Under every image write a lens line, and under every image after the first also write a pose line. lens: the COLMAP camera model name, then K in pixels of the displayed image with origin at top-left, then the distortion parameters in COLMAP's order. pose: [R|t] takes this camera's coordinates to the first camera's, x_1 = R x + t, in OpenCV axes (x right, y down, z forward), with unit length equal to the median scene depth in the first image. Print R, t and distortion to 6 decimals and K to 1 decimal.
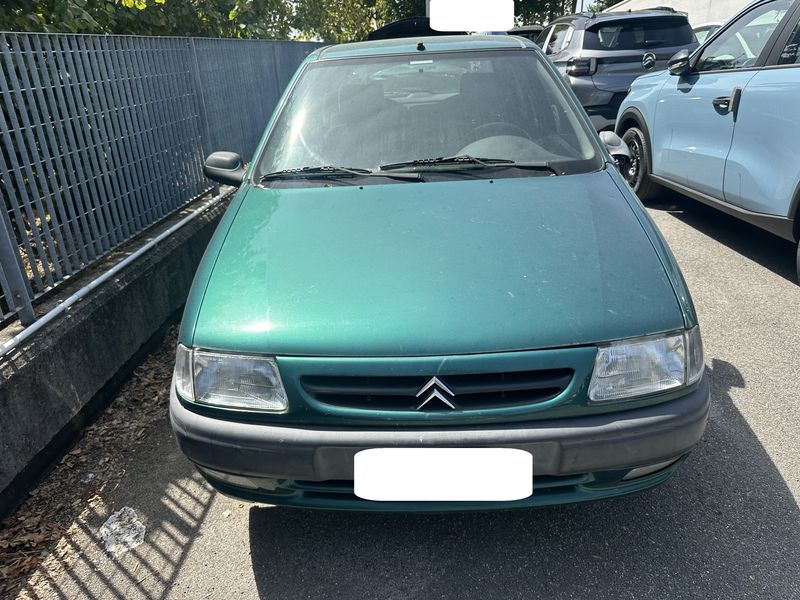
lens RADIAL K [[574.6, 0, 401.6], [0, 574.6, 298.9], [0, 0, 1]] dist [0.002806, -0.018081]
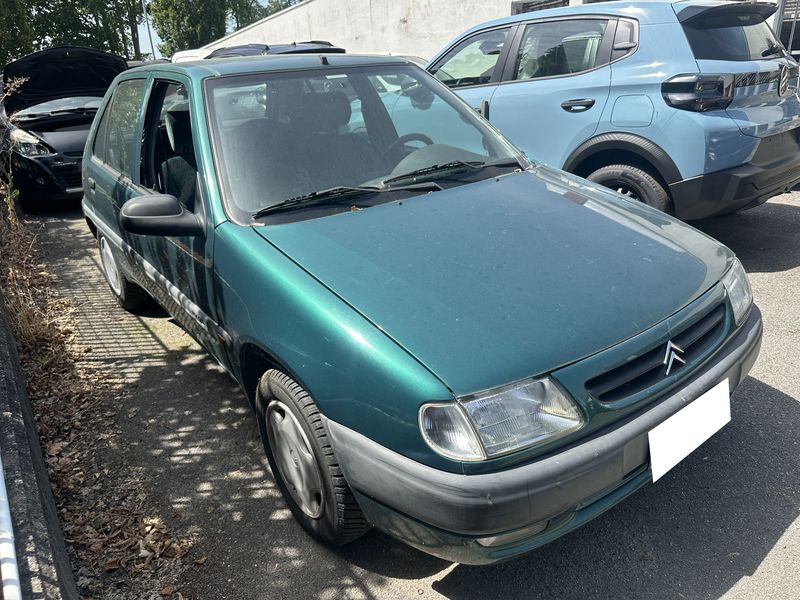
lens RADIAL K [[574.6, 0, 397.2], [0, 574.6, 300.0], [0, 0, 1]] dist [0.002806, -0.018081]
pose [[0.773327, -0.235625, 0.588597, -0.623808], [0.268921, 0.962629, 0.032035, -0.071520], [-0.574149, 0.133513, 0.807792, 0.267480]]
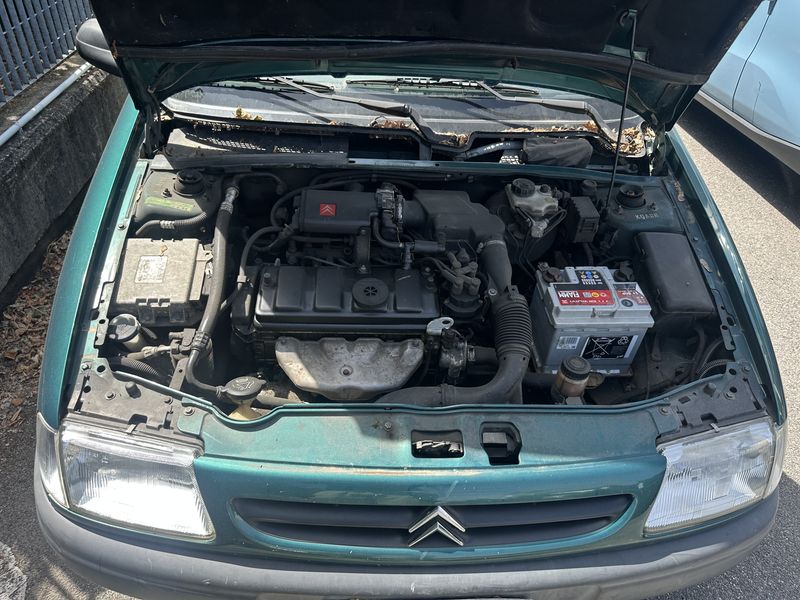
lens RADIAL K [[574.6, 0, 399.3], [0, 574.6, 299.4], [0, 0, 1]] dist [0.002806, -0.018081]
pose [[0.990868, 0.035289, 0.130137, -0.055612], [-0.071118, 0.956759, 0.282053, -0.185639], [-0.114557, -0.288733, 0.950531, 0.281287]]
